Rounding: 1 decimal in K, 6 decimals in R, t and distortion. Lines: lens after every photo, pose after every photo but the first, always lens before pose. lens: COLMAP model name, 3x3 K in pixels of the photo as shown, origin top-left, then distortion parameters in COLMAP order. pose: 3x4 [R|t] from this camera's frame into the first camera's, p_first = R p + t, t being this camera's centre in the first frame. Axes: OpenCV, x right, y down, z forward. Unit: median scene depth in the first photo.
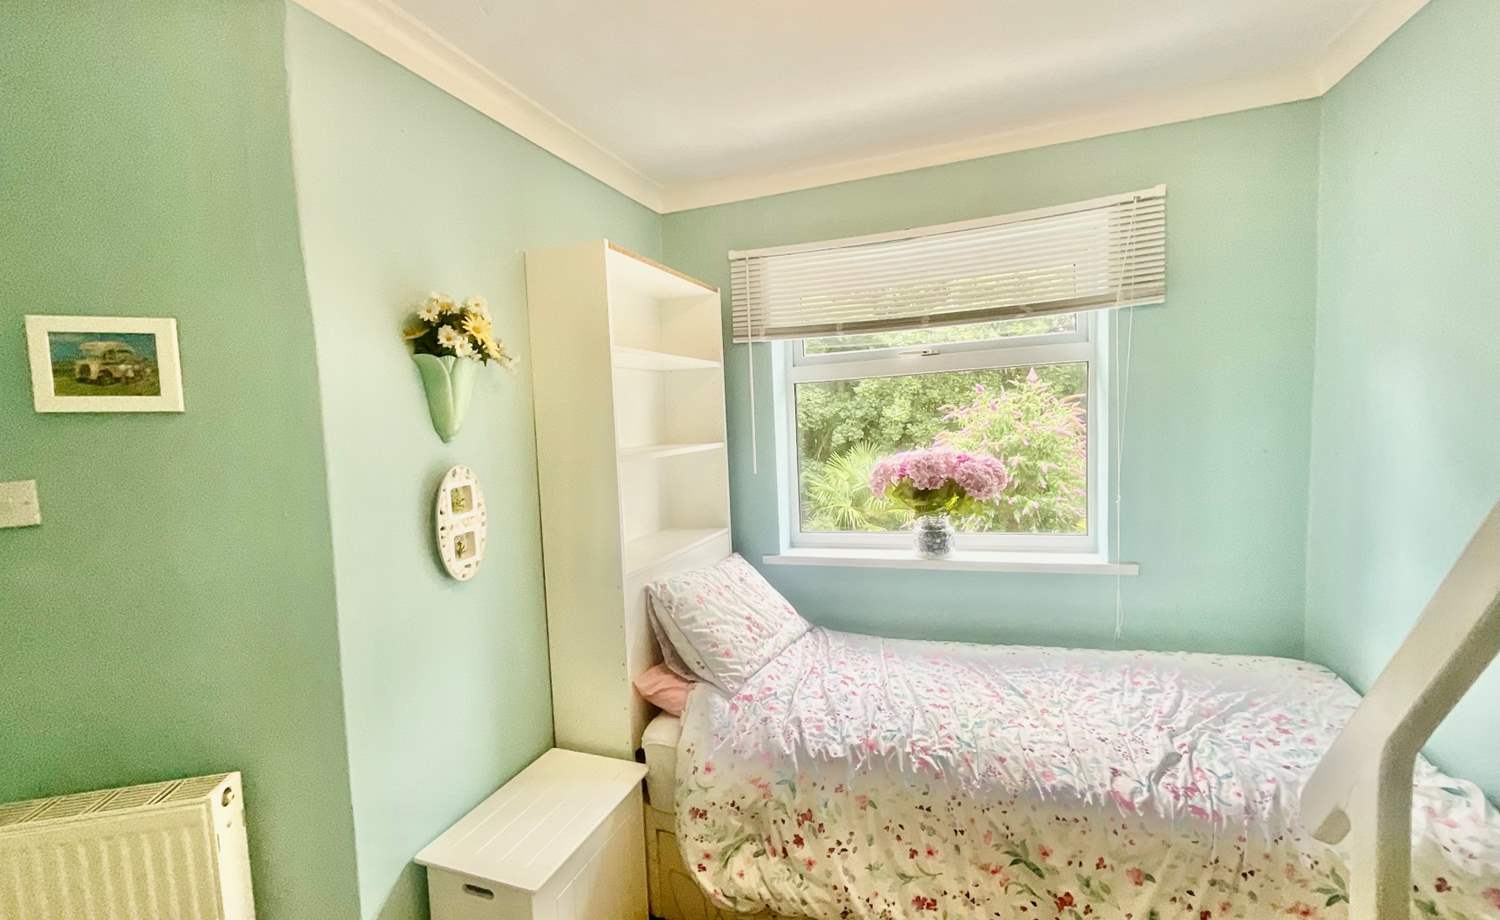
lens RADIAL K [[629.3, 0, 765.0], [0, 629.3, 460.9], [0, 0, 1]] dist [0.000921, 0.000700]
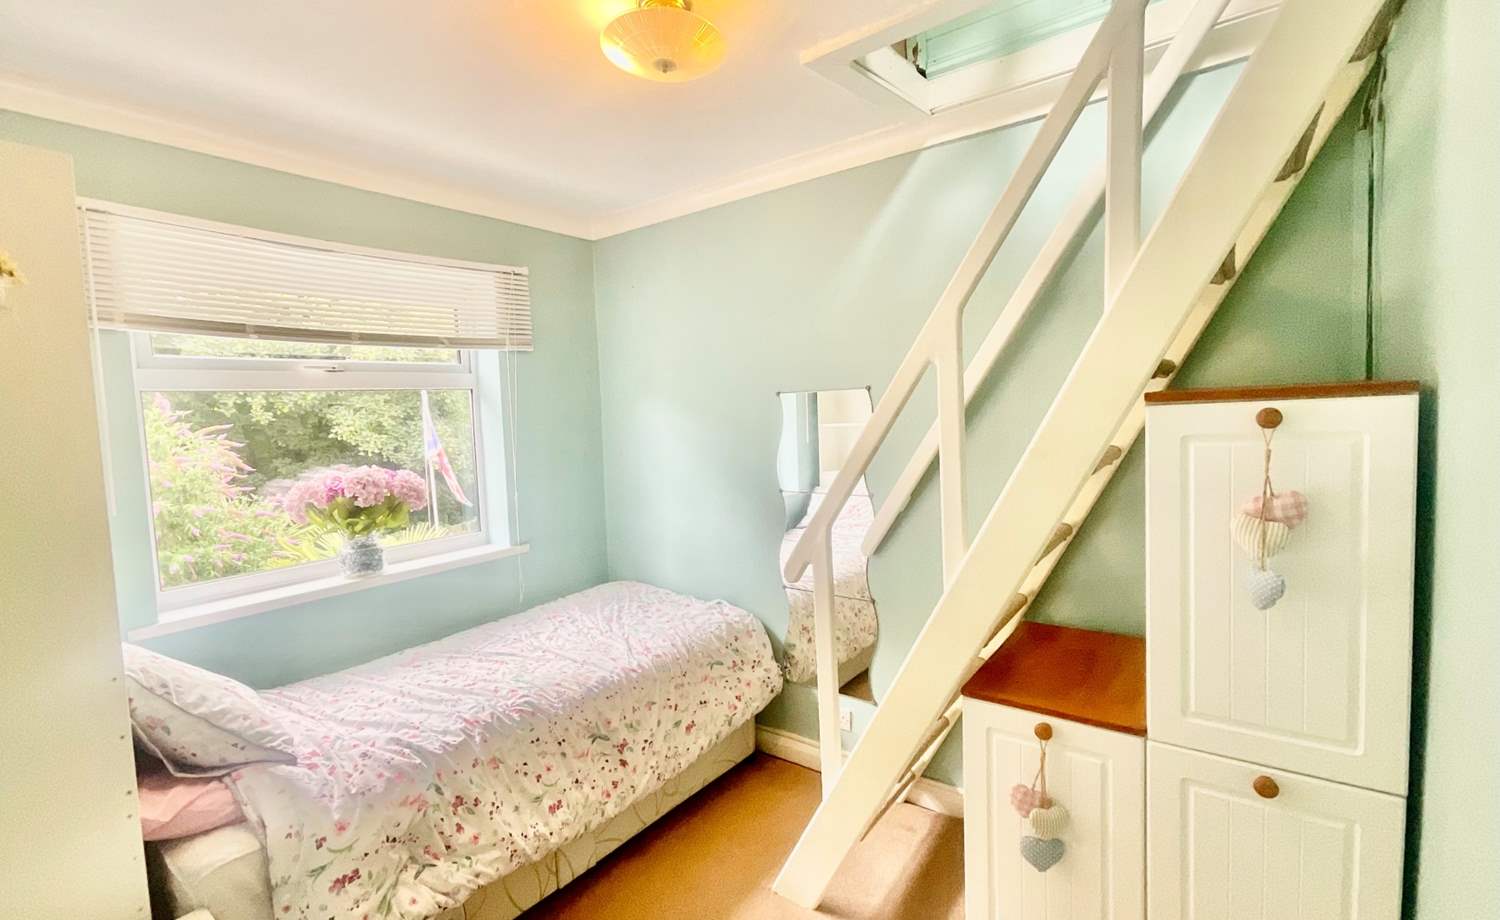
lens RADIAL K [[629.3, 0, 765.0], [0, 629.3, 460.9], [0, 0, 1]] dist [0.000921, 0.000700]
pose [[0.299776, -0.038587, 0.953229, -0.731322], [0.094814, 0.995440, 0.010478, 0.033539], [-0.949286, 0.087238, 0.302068, 0.143876]]
